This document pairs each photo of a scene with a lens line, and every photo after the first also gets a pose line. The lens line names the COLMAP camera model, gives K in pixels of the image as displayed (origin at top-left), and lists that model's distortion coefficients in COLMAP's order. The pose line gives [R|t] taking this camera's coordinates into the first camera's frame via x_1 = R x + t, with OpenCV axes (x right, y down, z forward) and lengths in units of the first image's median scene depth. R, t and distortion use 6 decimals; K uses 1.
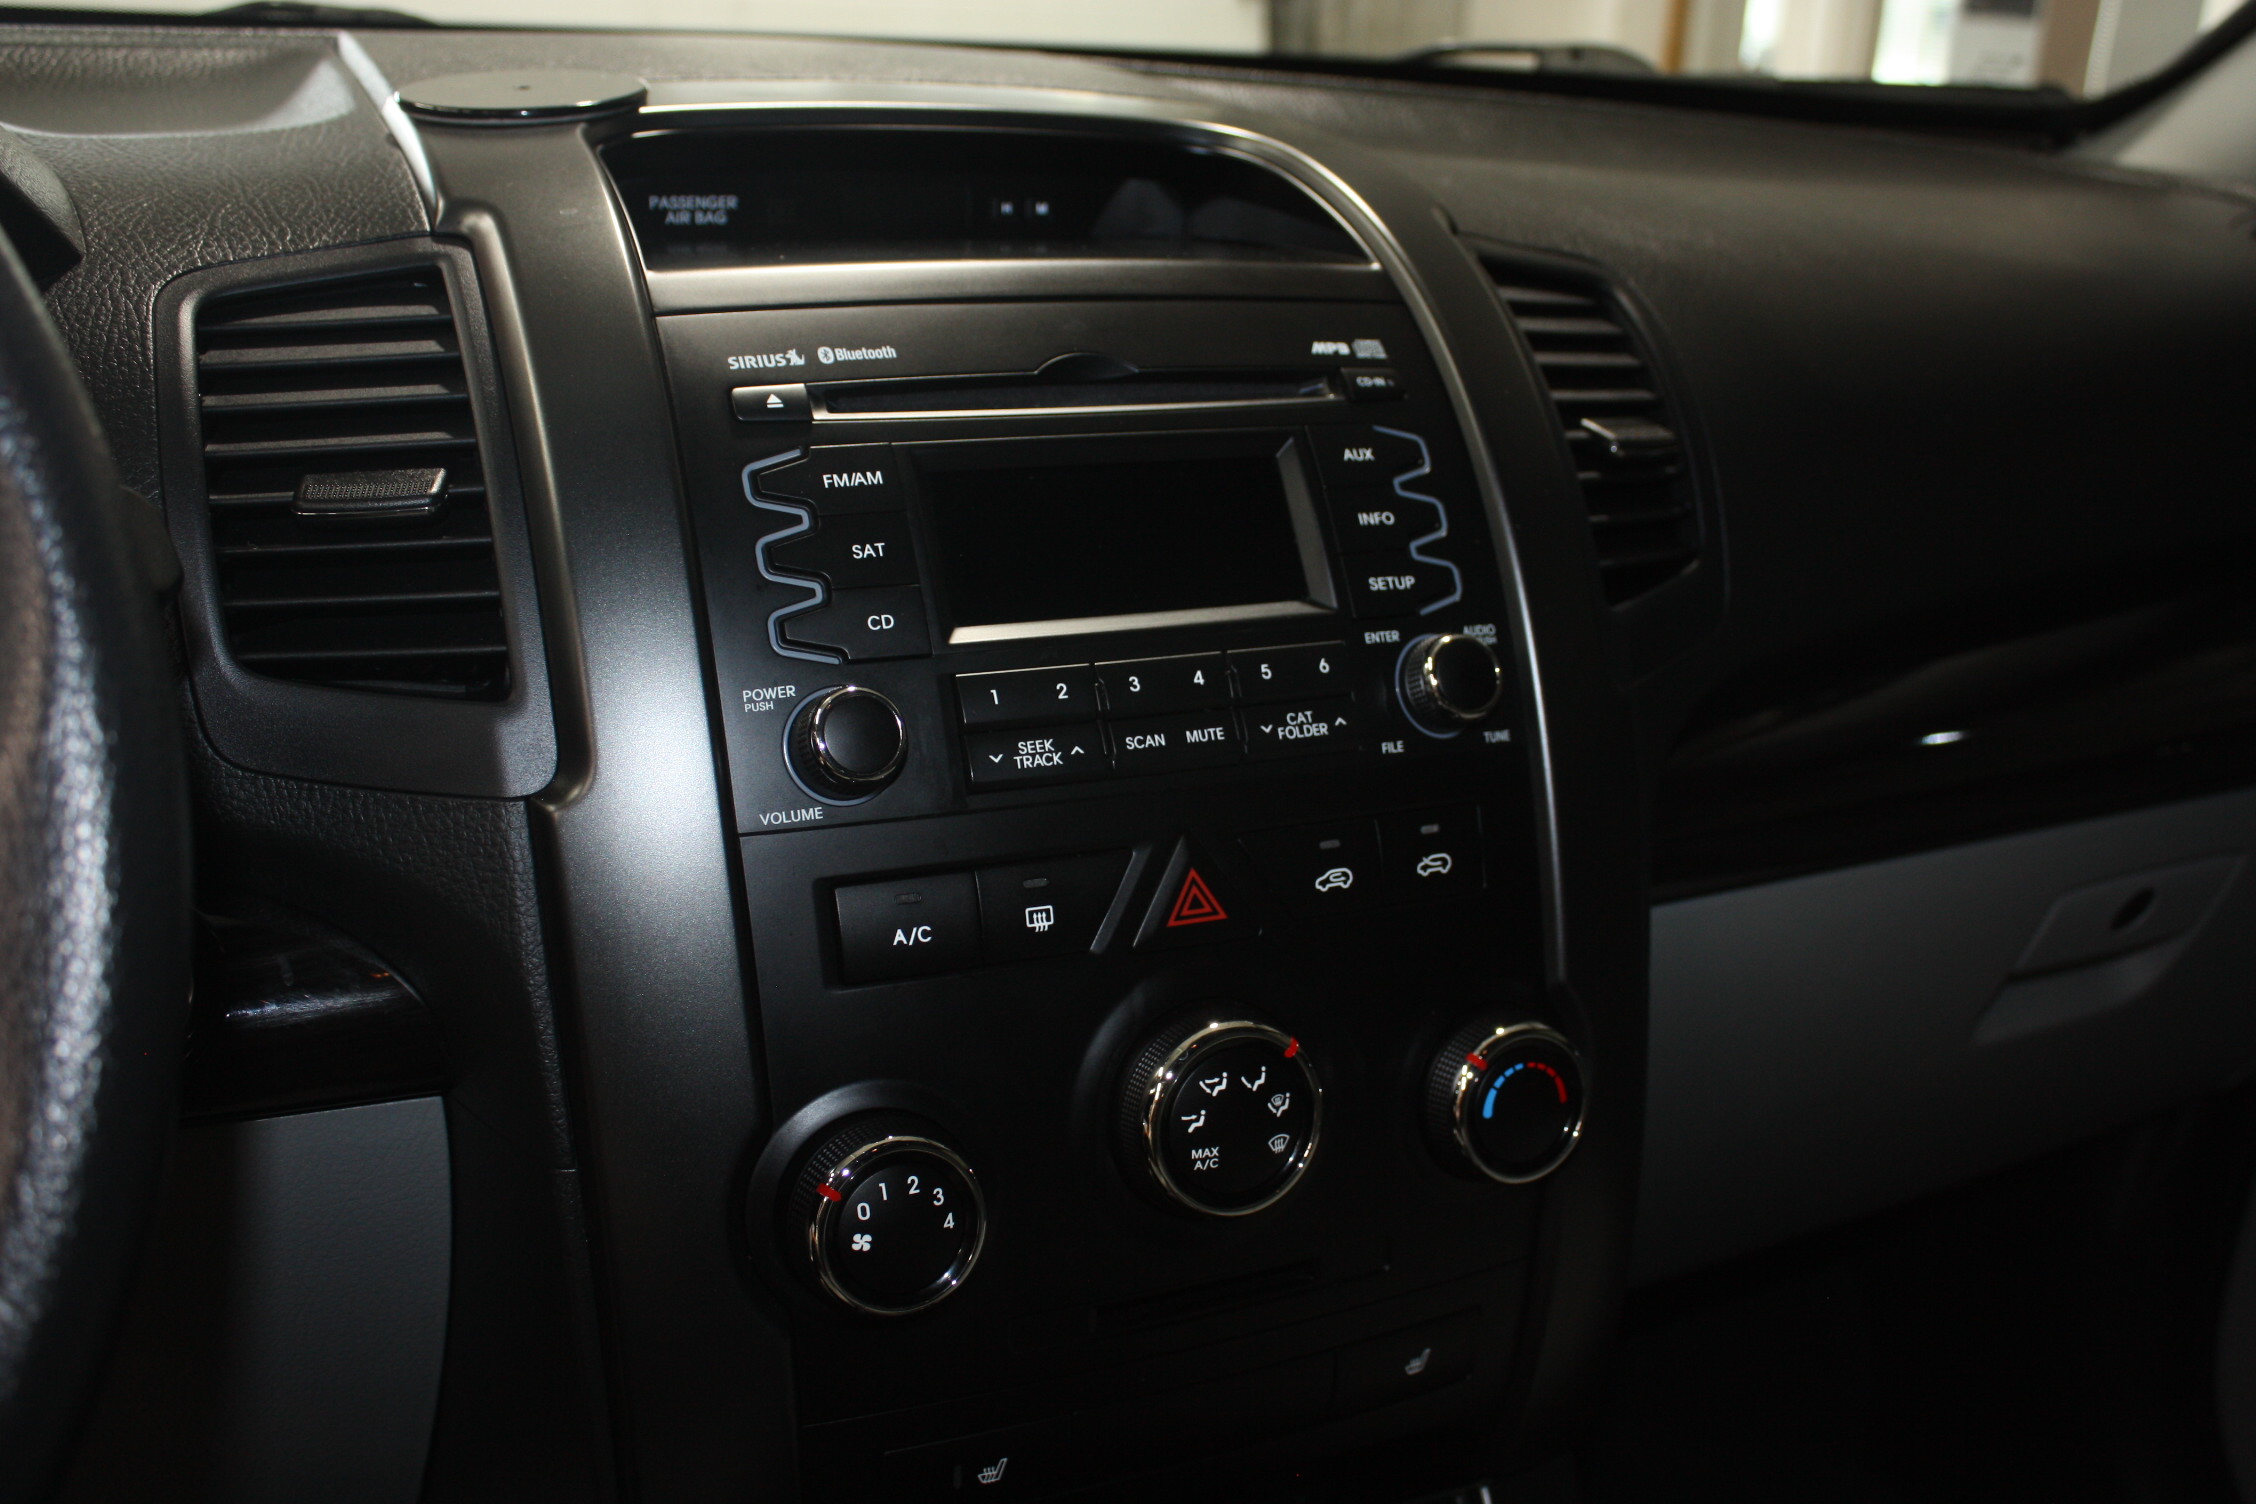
lens RADIAL K [[2078.2, 0, 1126.3], [0, 2078.2, 745.1], [0, 0, 1]] dist [-0.053681, 0.000000]
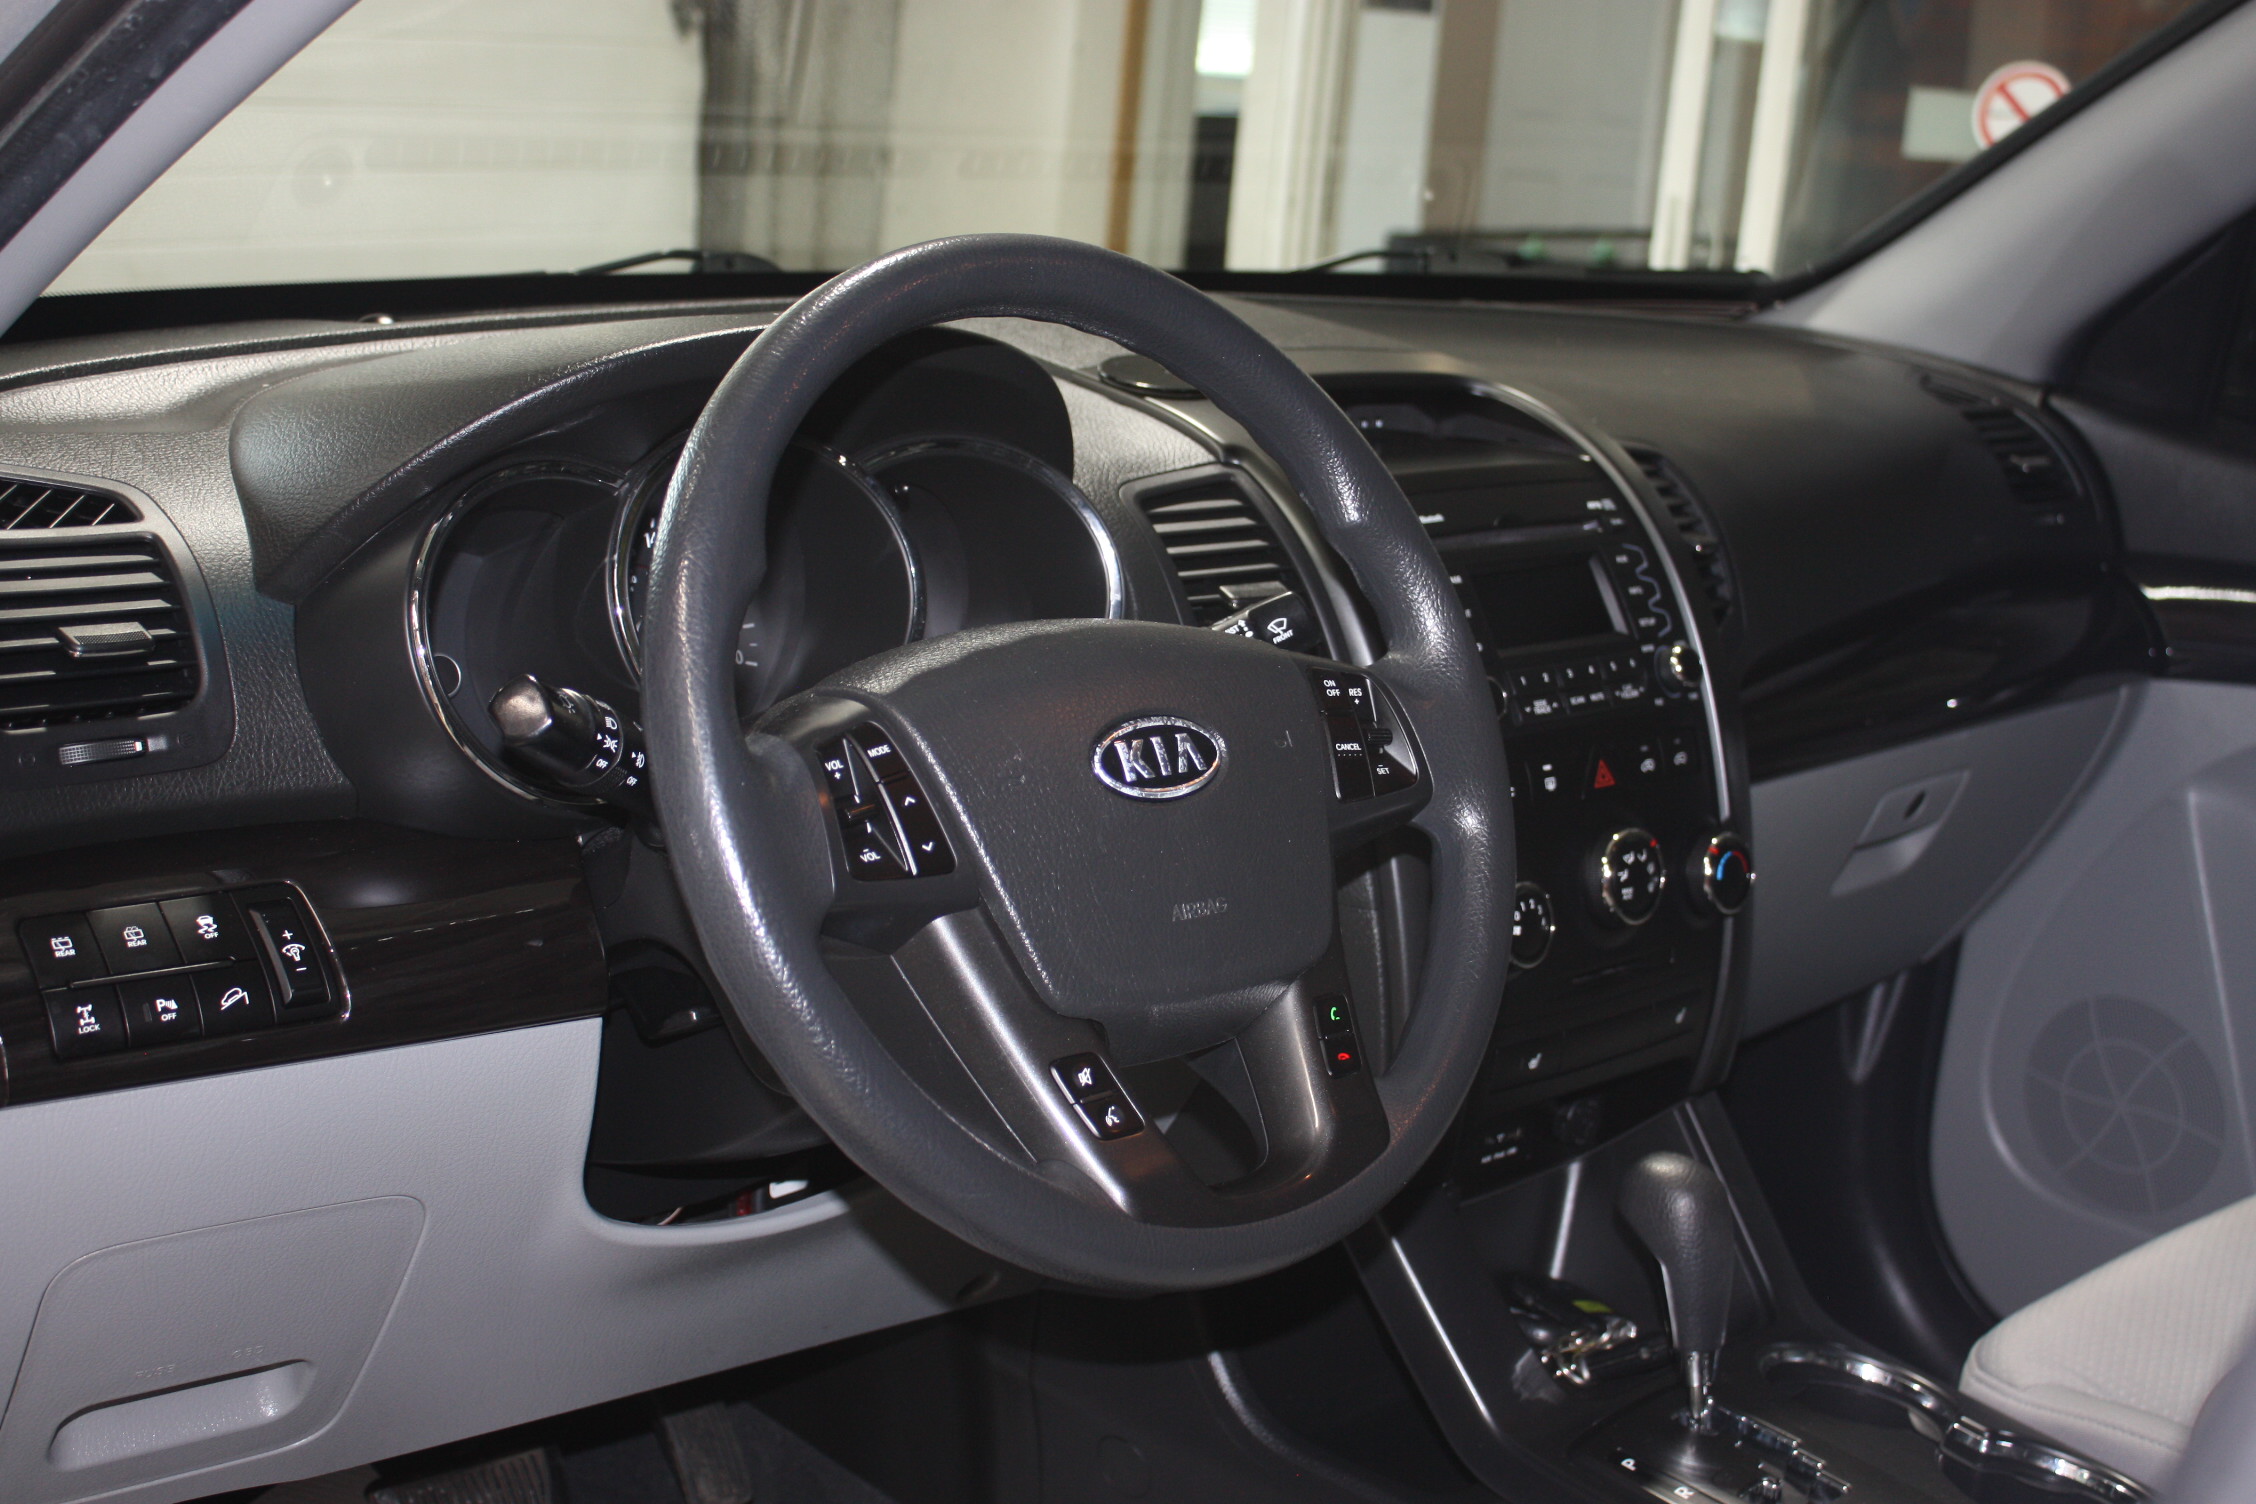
lens RADIAL K [[3024.2, 0, 1125.4], [0, 3024.2, 762.4], [0, 0, 1]] dist [0.091716, 0.000000]
pose [[0.938598, -0.056209, 0.340404, -1.407059], [0.075123, 0.996263, -0.042628, 0.150770], [-0.336736, 0.065583, 0.939312, -1.646323]]
